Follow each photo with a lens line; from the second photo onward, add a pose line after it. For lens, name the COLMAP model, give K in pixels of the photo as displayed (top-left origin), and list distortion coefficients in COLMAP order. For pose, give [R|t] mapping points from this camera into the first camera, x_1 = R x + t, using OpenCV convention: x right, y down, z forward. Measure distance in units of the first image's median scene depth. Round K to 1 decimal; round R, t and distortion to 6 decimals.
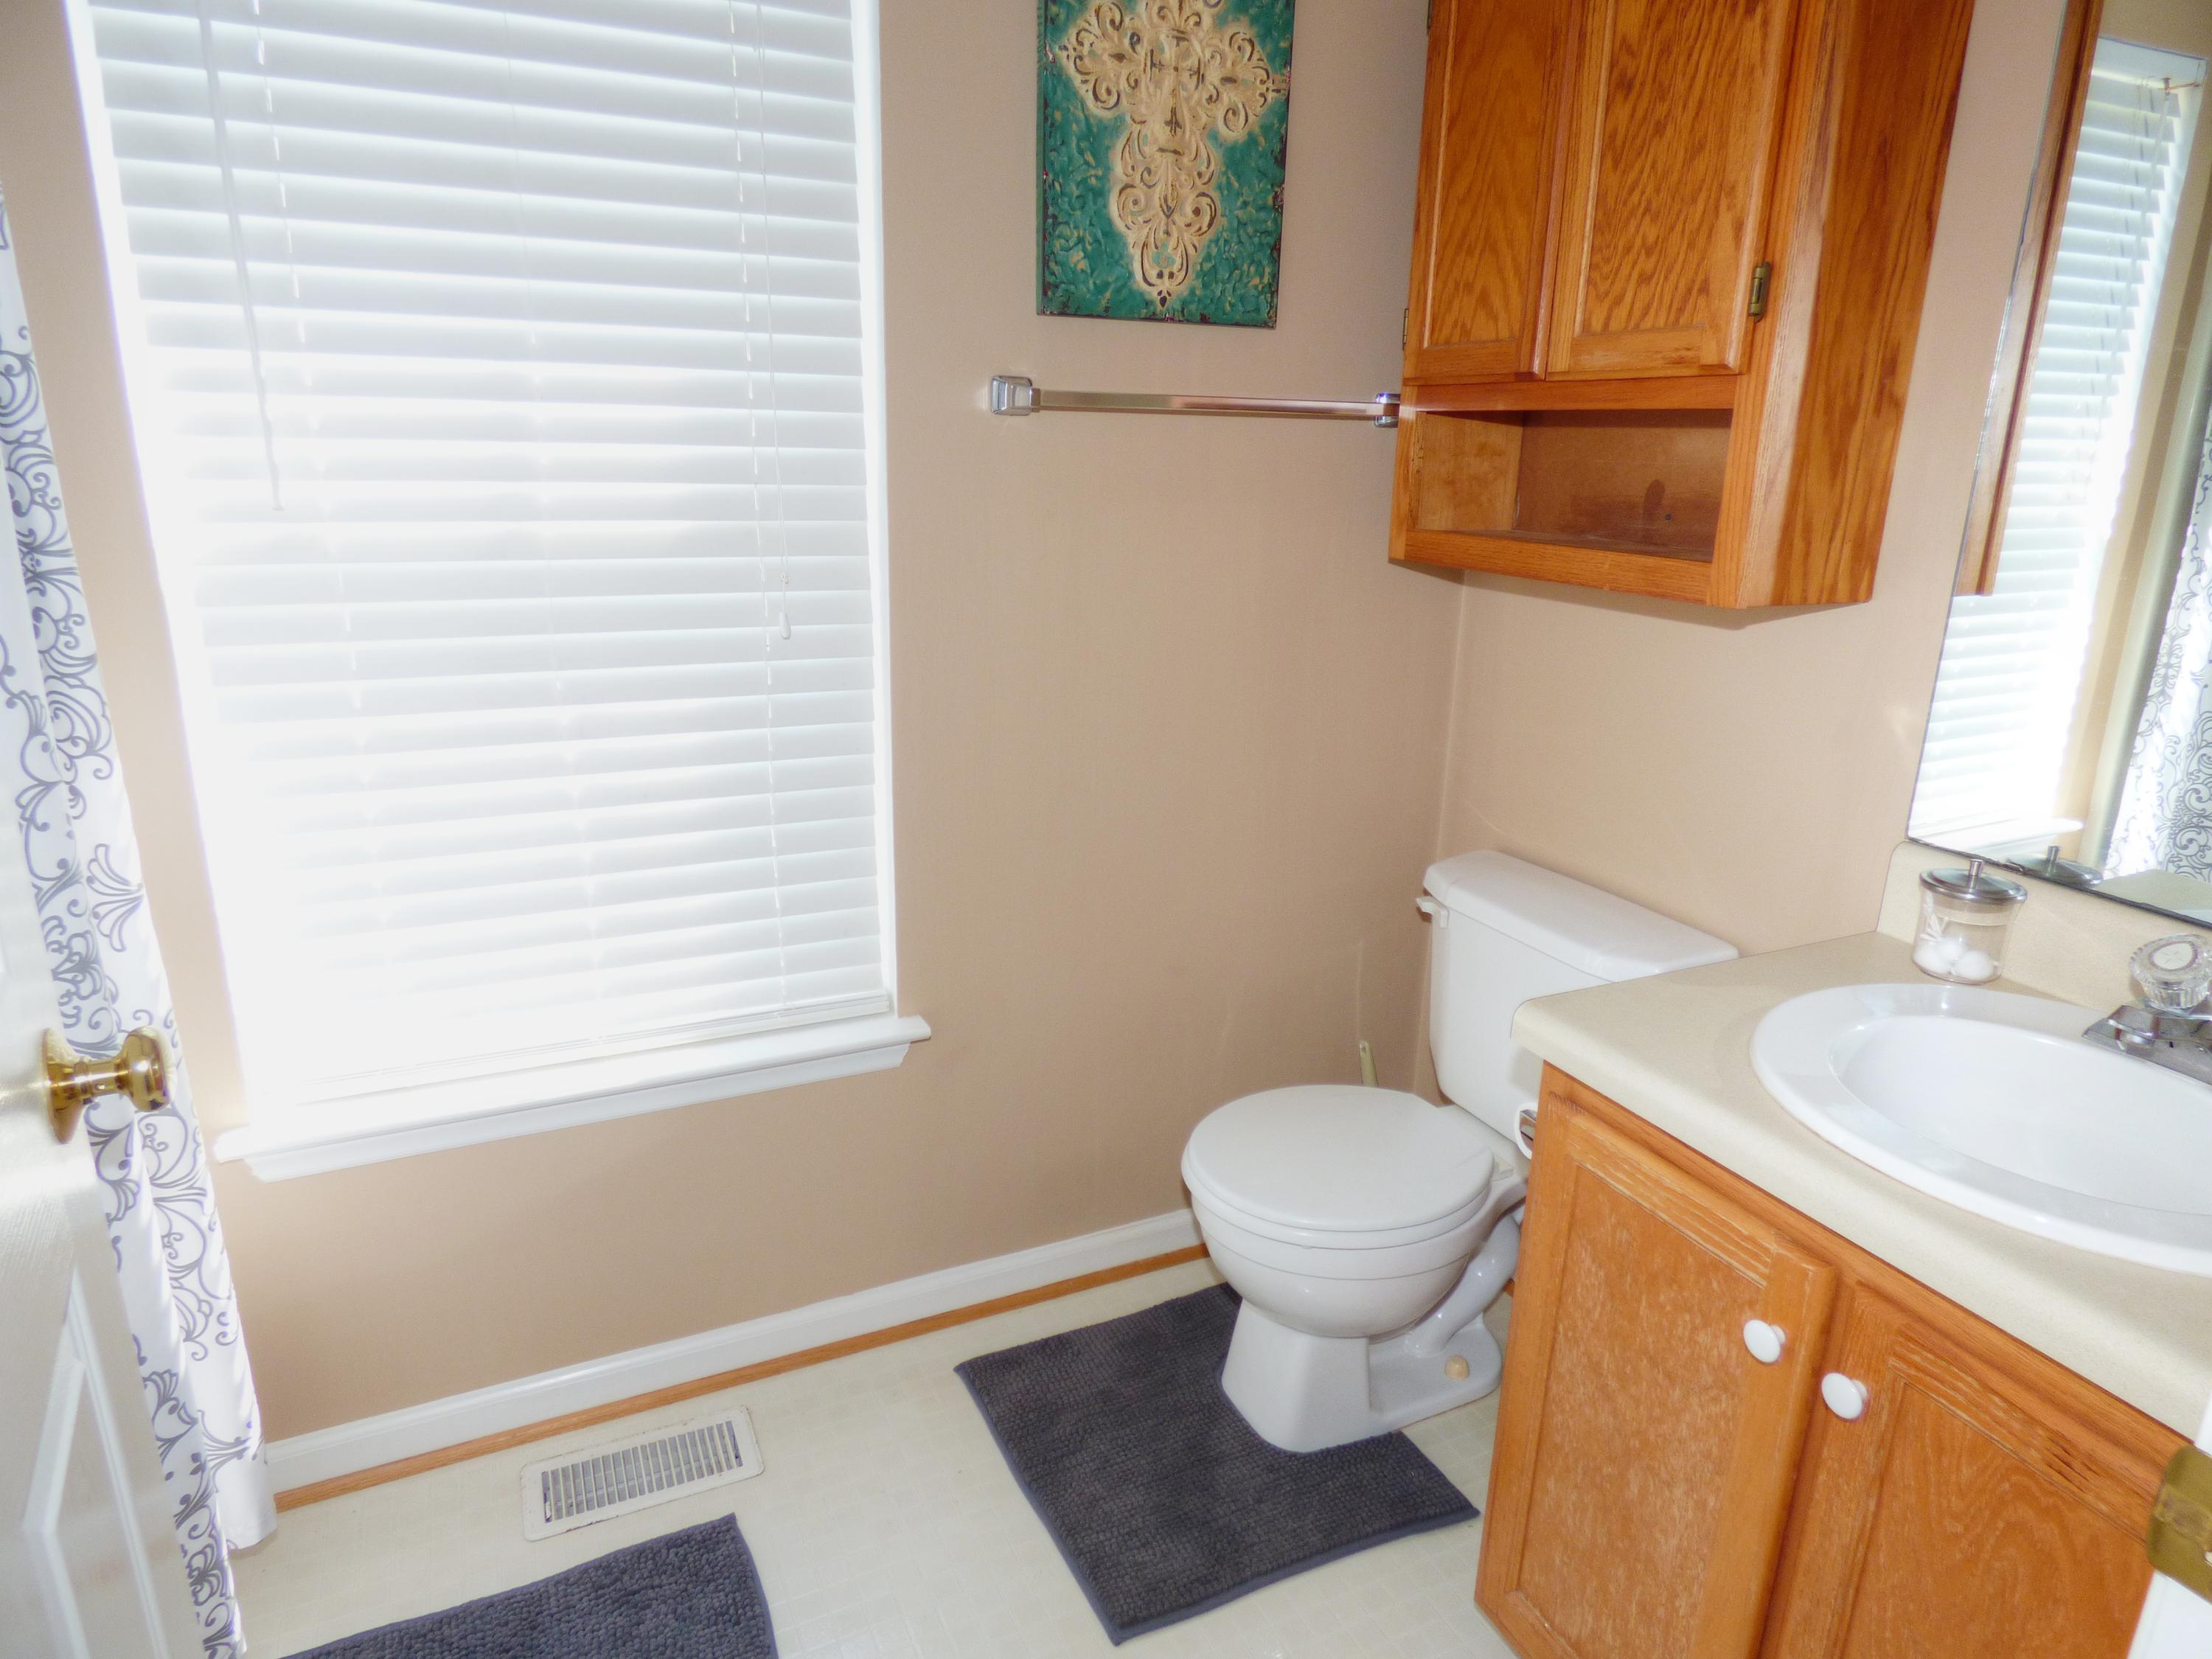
lens RADIAL K [[1337.9, 0, 1123.6], [0, 1337.9, 818.5], [0, 0, 1]] dist [-0.006766, -0.004129]
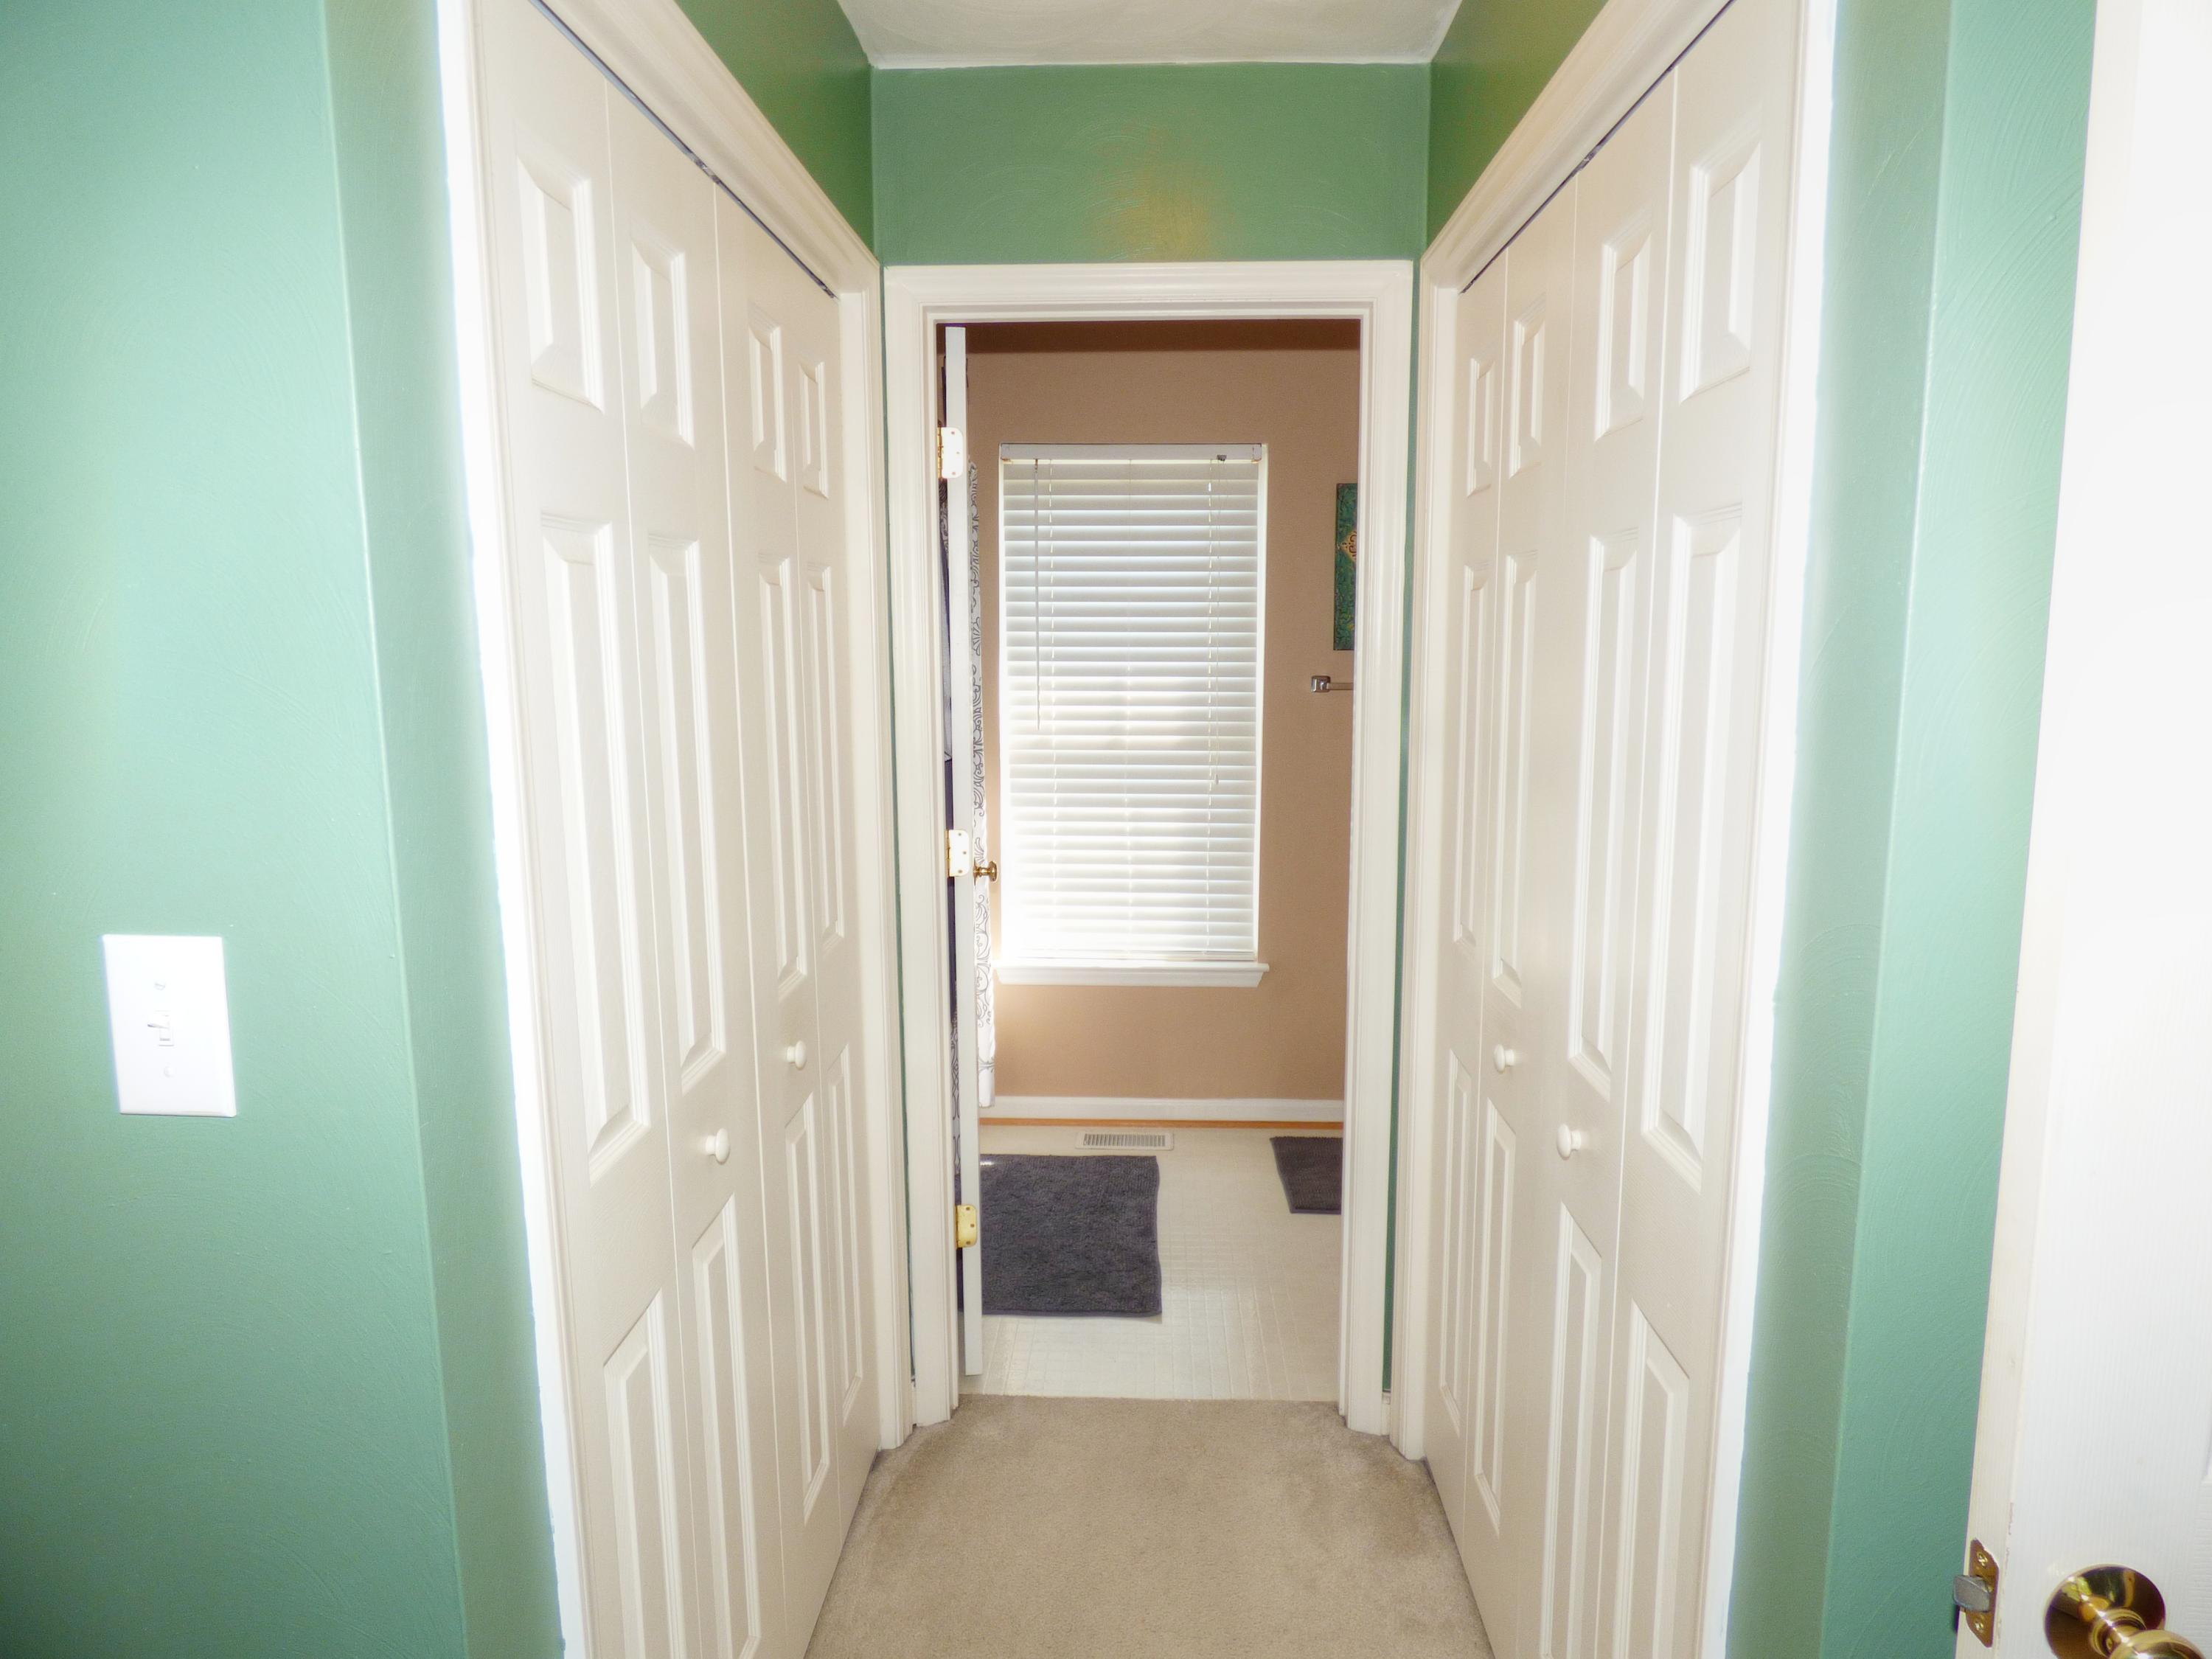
lens RADIAL K [[1337.9, 0, 1105.6], [0, 1337.9, 824.1], [0, 0, 1]] dist [-0.006766, -0.004129]
pose [[0.876792, 0.060429, -0.477057, 0.741098], [-0.112484, 0.990323, -0.081292, 0.153892], [0.467528, 0.124938, 0.875104, -1.206165]]
